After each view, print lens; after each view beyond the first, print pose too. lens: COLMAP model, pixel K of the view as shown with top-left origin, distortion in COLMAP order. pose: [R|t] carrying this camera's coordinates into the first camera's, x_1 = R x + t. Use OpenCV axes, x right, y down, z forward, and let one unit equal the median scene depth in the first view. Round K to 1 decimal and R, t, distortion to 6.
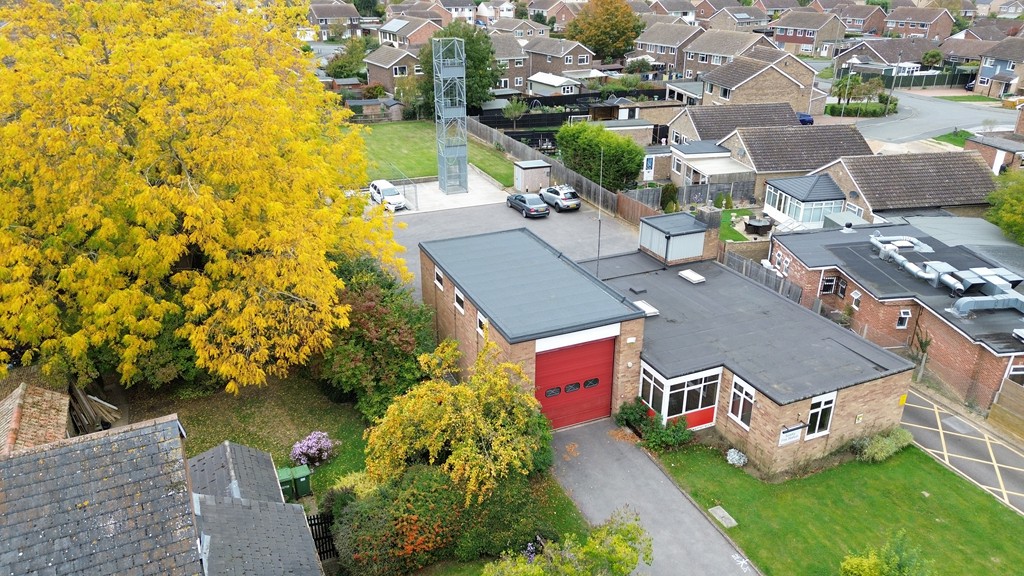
lens RADIAL K [[721.9, 0, 510.8], [0, 721.9, 286.3], [0, 0, 1]] dist [0.079172, -0.075361]
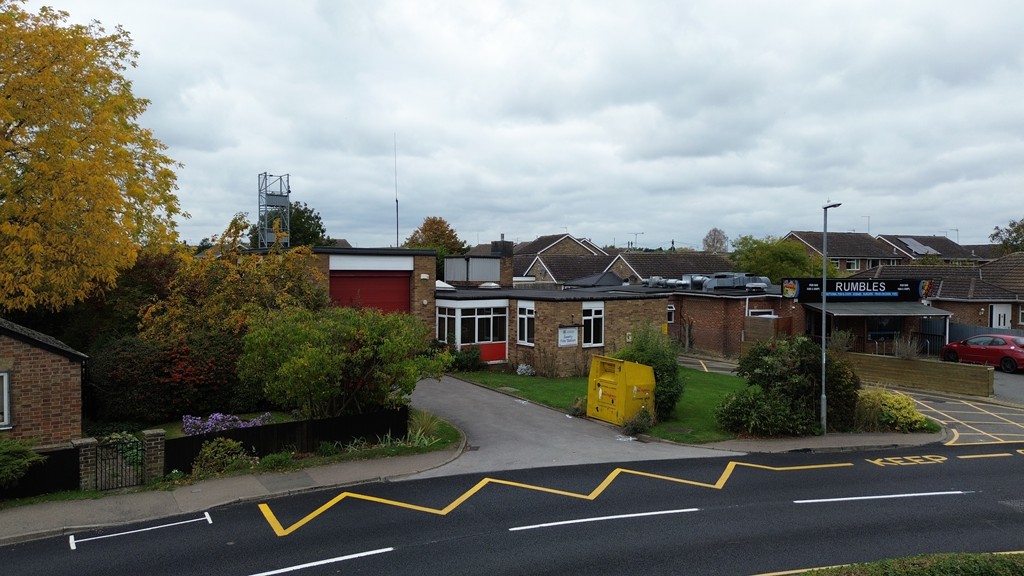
lens RADIAL K [[721.9, 0, 510.9], [0, 721.9, 282.5], [0, 0, 1]] dist [0.079172, -0.075361]
pose [[0.978195, 0.000029, 0.207690, 0.068065], [0.079322, 0.924141, -0.373726, 0.489071], [-0.191946, 0.382051, 0.903988, 0.004509]]
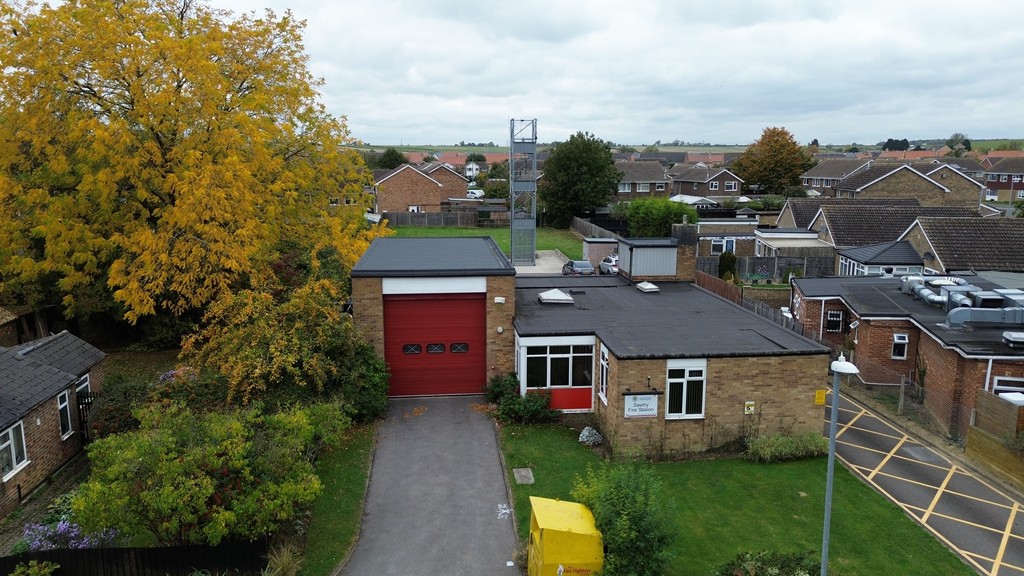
lens RADIAL K [[721.9, 0, 511.1], [0, 721.9, 285.3], [0, 0, 1]] dist [0.079172, -0.075361]
pose [[0.951094, 0.052111, -0.304474, 0.451496], [-0.123328, 0.967761, -0.219612, 0.251546], [0.283214, 0.246422, 0.926858, 0.151603]]
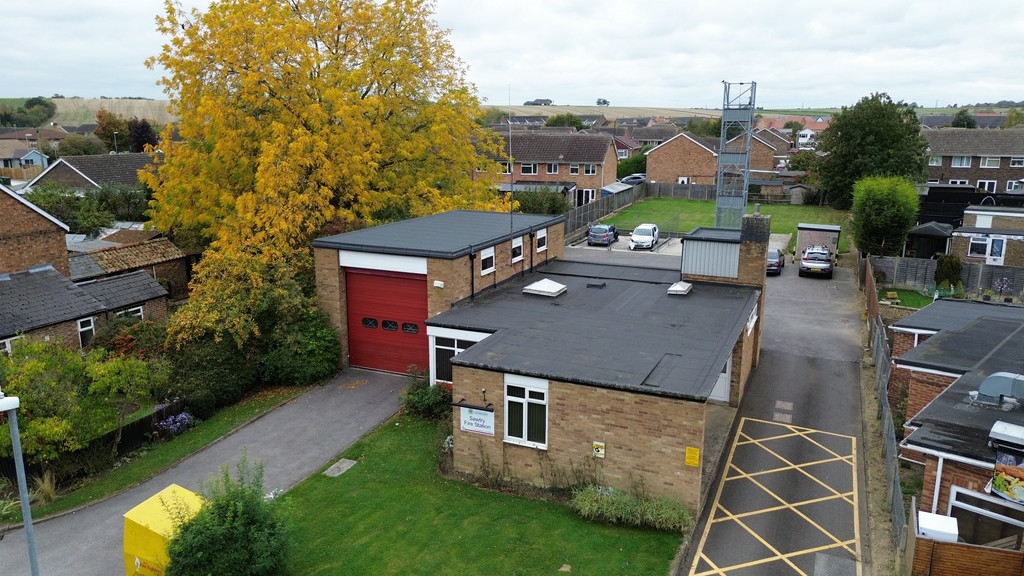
lens RADIAL K [[721.9, 0, 511.4], [0, 721.9, 284.8], [0, 0, 1]] dist [0.079172, -0.075361]
pose [[0.671293, 0.161053, -0.723483, 0.841736], [-0.299255, 0.951904, -0.065767, 0.104727], [0.678095, 0.260655, 0.687202, 0.457698]]
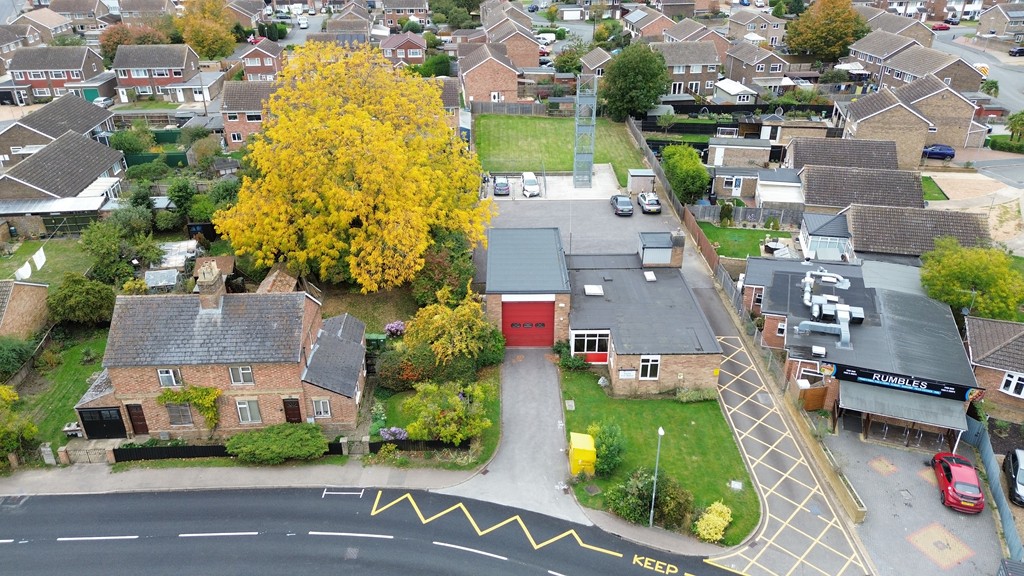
lens RADIAL K [[721.9, 0, 511.1], [0, 721.9, 284.4], [0, 0, 1]] dist [0.079172, -0.075361]
pose [[0.919321, 0.175792, -0.352061, 0.649487], [-0.152800, 0.983937, 0.092302, -0.115380], [0.362632, -0.031060, 0.931415, -0.656952]]
